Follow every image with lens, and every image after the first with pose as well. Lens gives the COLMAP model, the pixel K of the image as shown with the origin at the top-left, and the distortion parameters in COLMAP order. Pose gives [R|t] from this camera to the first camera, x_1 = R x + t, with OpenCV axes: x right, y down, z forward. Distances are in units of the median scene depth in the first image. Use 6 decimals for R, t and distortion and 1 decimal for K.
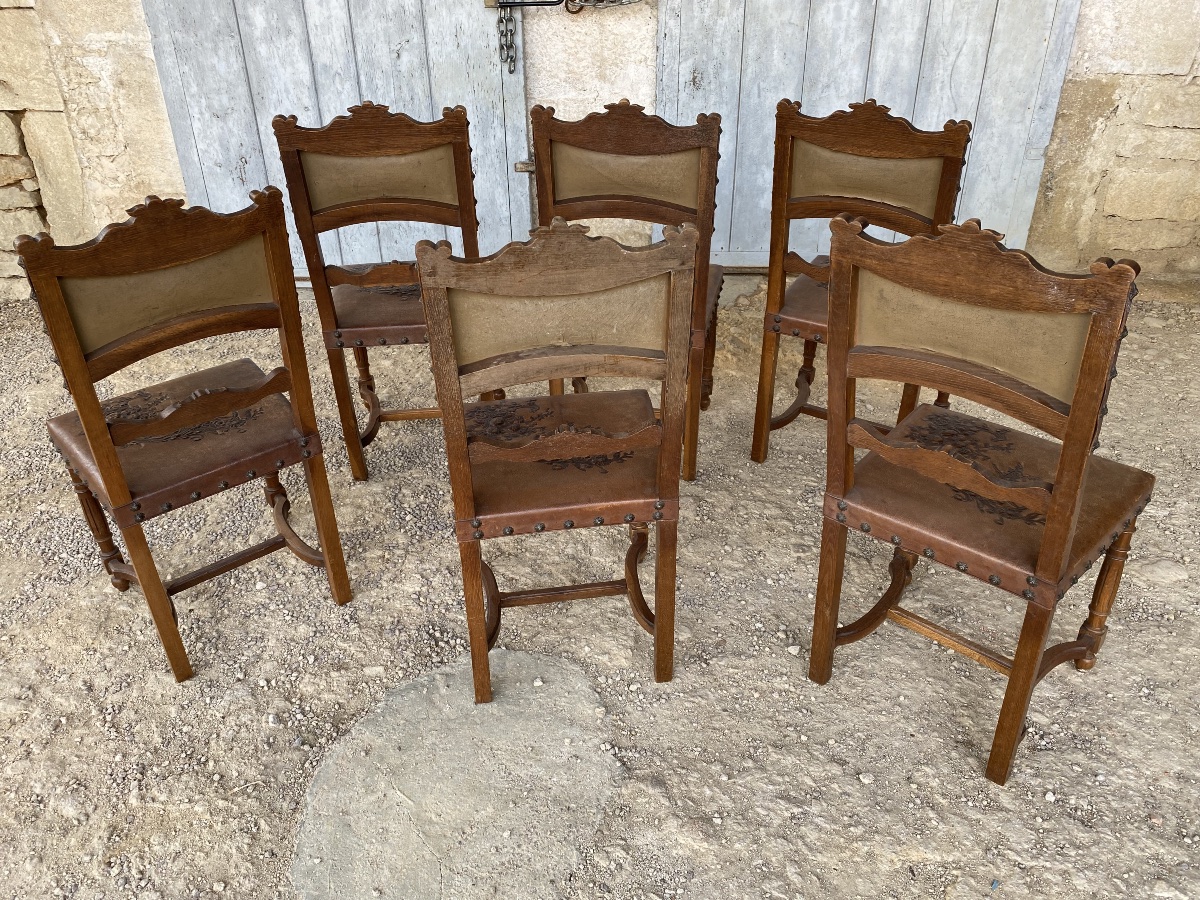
lens RADIAL K [[923.6, 0, 584.7], [0, 923.6, 440.6], [0, 0, 1]] dist [0.016766, -0.021819]
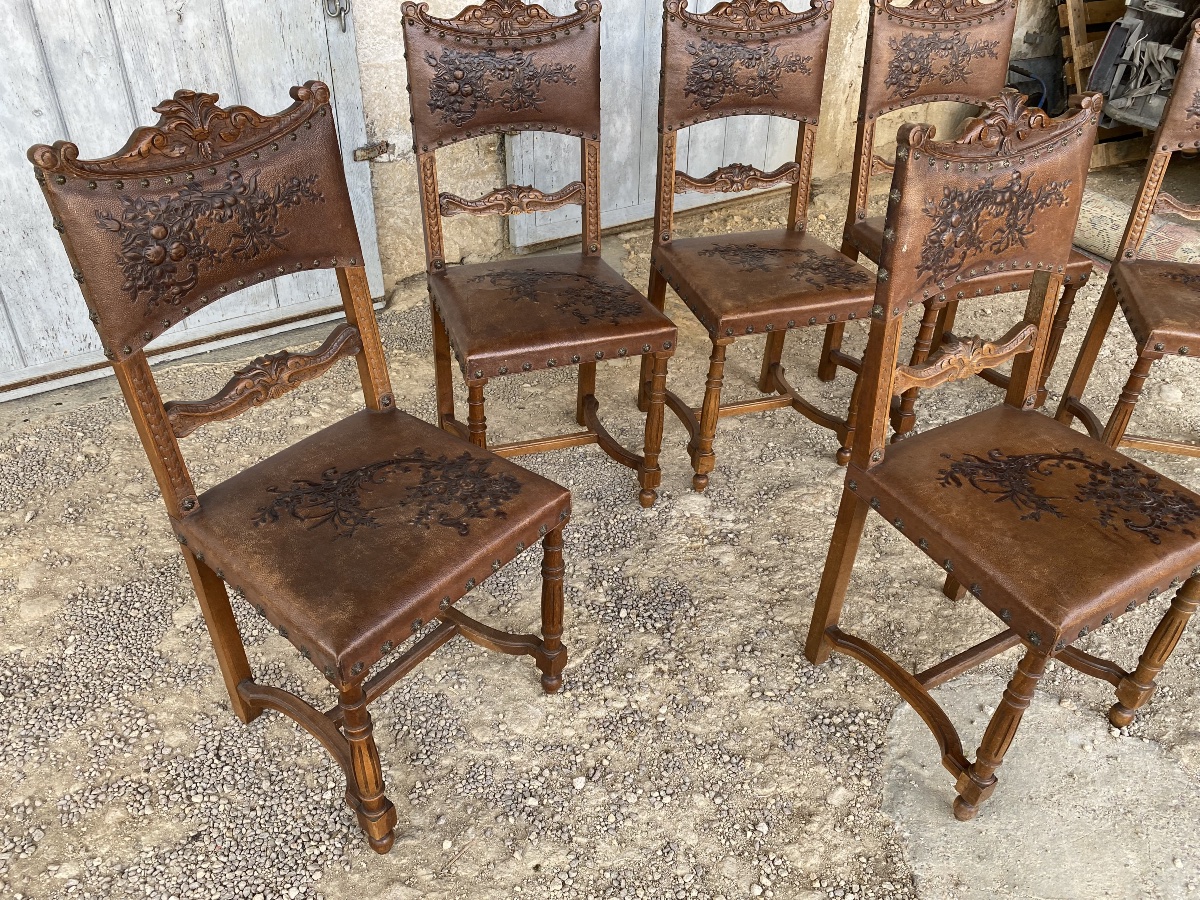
lens RADIAL K [[923.6, 0, 594.4], [0, 923.6, 457.7], [0, 0, 1]] dist [0.016766, -0.021819]
pose [[0.781180, -0.321327, 0.535263, -0.448264], [0.290257, 0.946007, 0.144294, -0.121758], [-0.552728, 0.042645, 0.832270, 0.283475]]
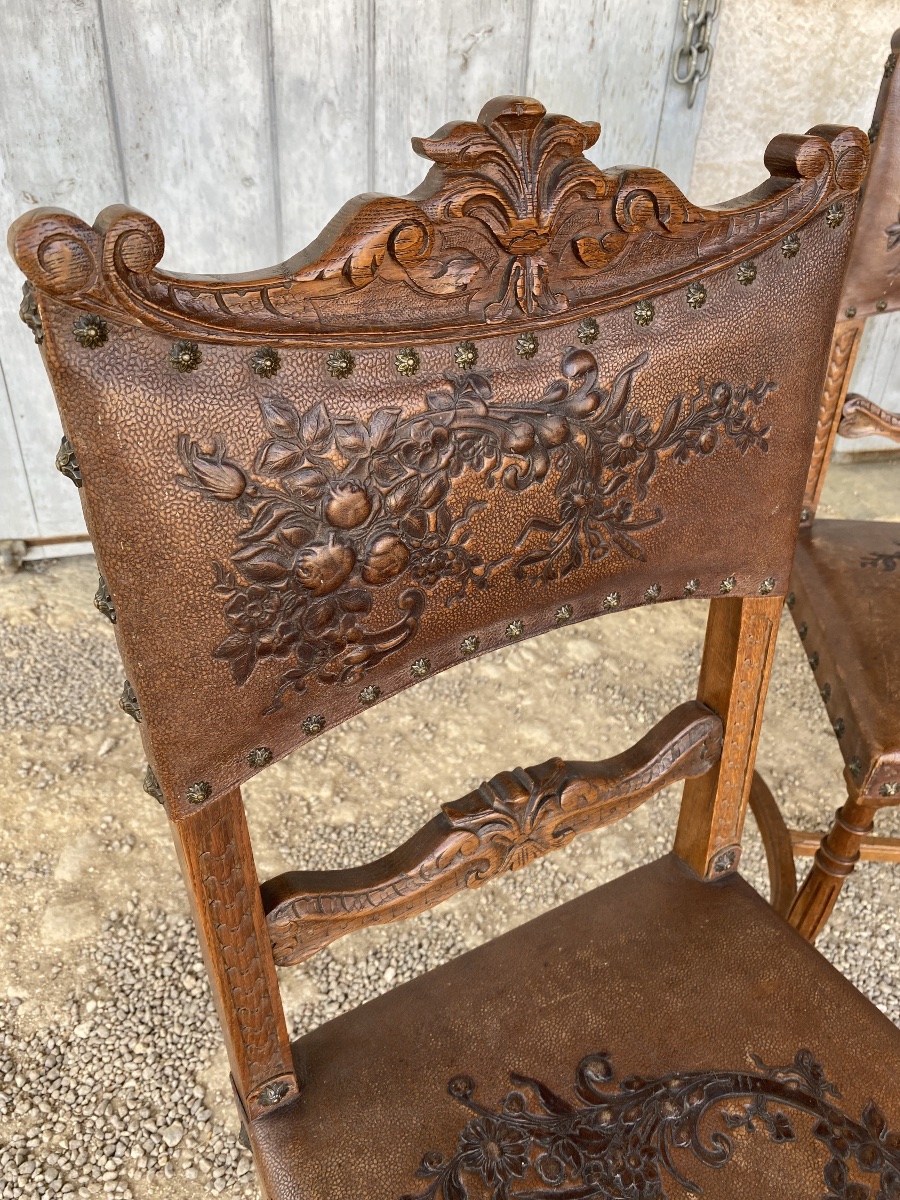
lens RADIAL K [[923.6, 0, 440.9], [0, 923.6, 583.0], [0, 0, 1]] dist [0.016766, -0.021819]
pose [[0.956971, -0.115748, 0.266099, -0.378064], [0.097223, 0.991894, 0.081815, -0.204809], [-0.273412, -0.052424, 0.960467, 0.565542]]
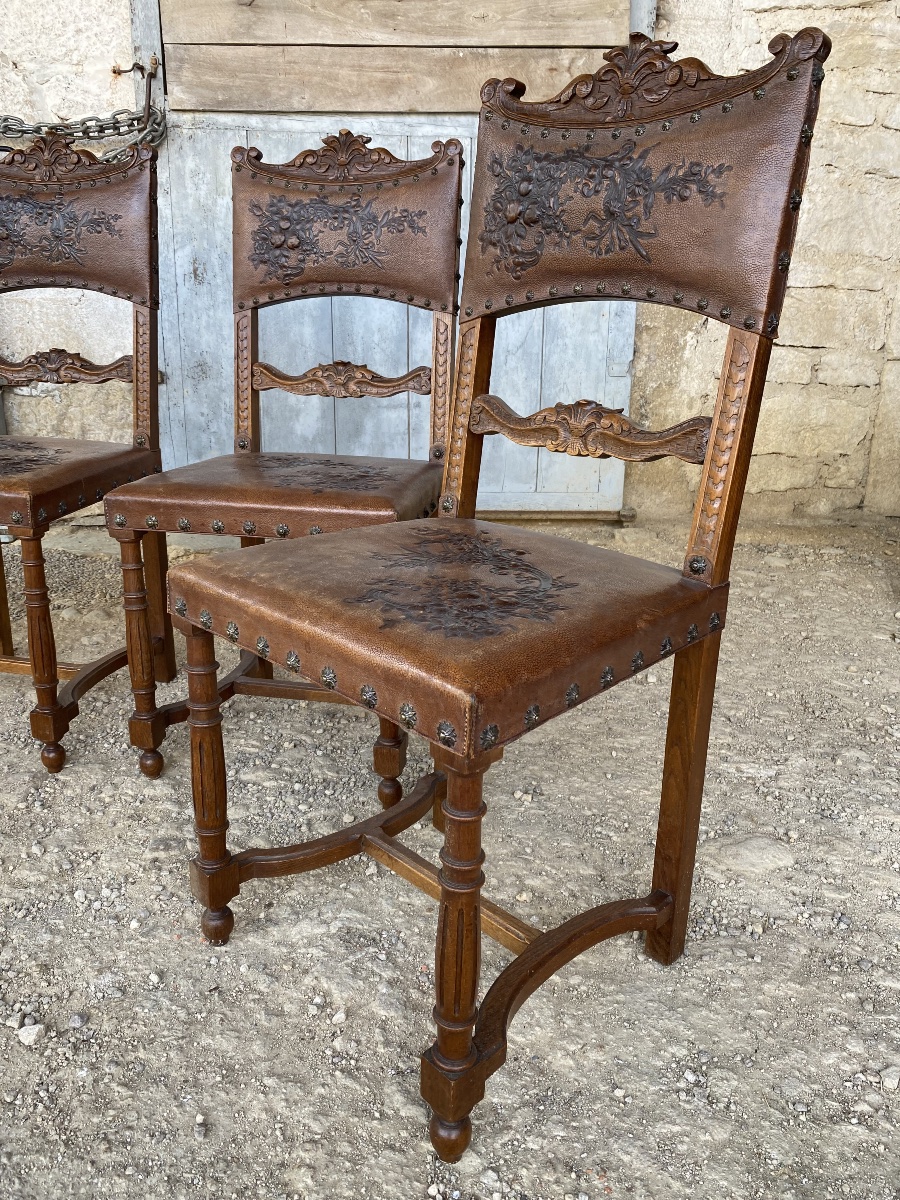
lens RADIAL K [[923.6, 0, 452.7], [0, 923.6, 581.0], [0, 0, 1]] dist [0.016766, -0.021819]
pose [[0.992888, -0.004815, 0.118956, 0.248983], [0.034107, 0.968804, -0.245471, 0.076300], [-0.114063, 0.247783, 0.962078, 0.276221]]
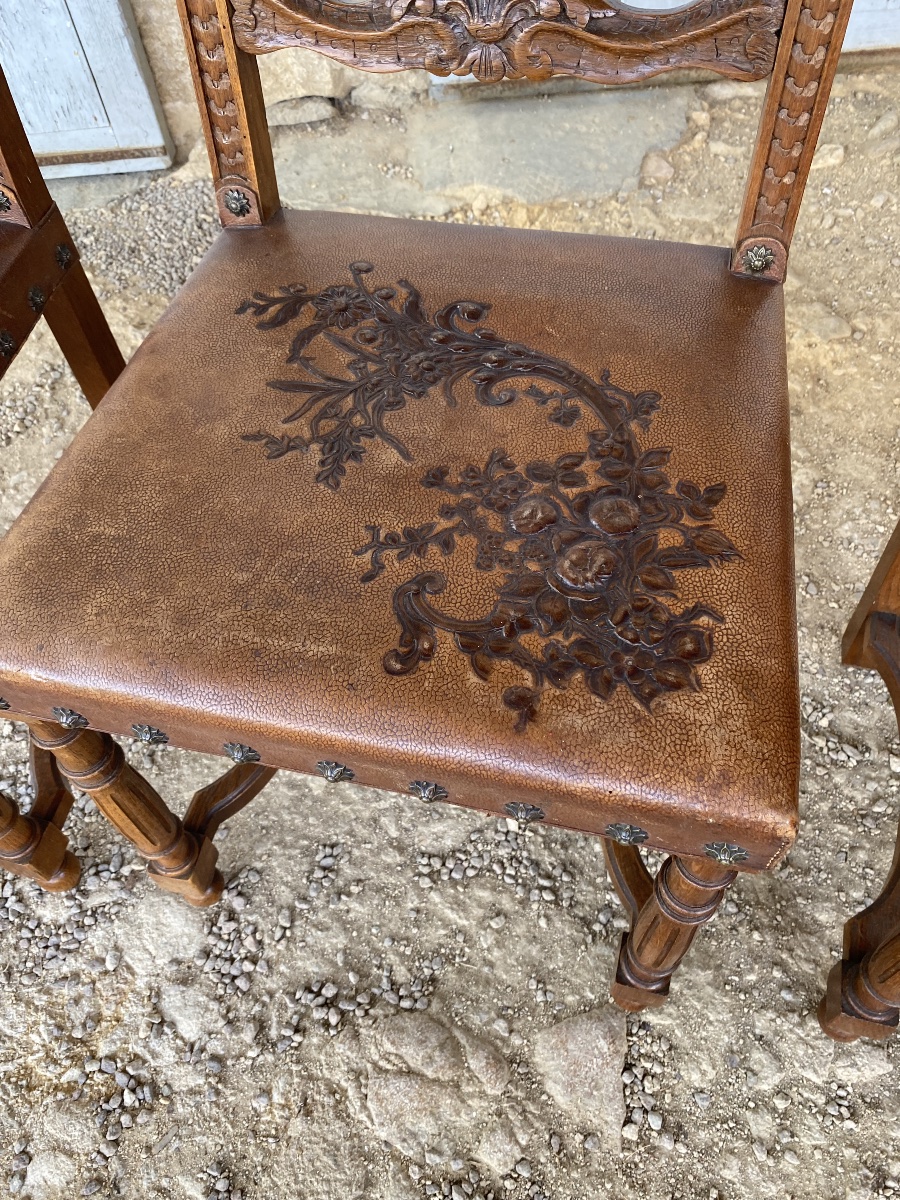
lens RADIAL K [[923.6, 0, 444.9], [0, 923.6, 594.3], [0, 0, 1]] dist [0.016766, -0.021819]
pose [[0.994448, -0.105181, 0.003259, 0.060068], [0.095840, 0.918047, 0.384714, -0.158375], [-0.043456, -0.382265, 0.923030, 0.596974]]
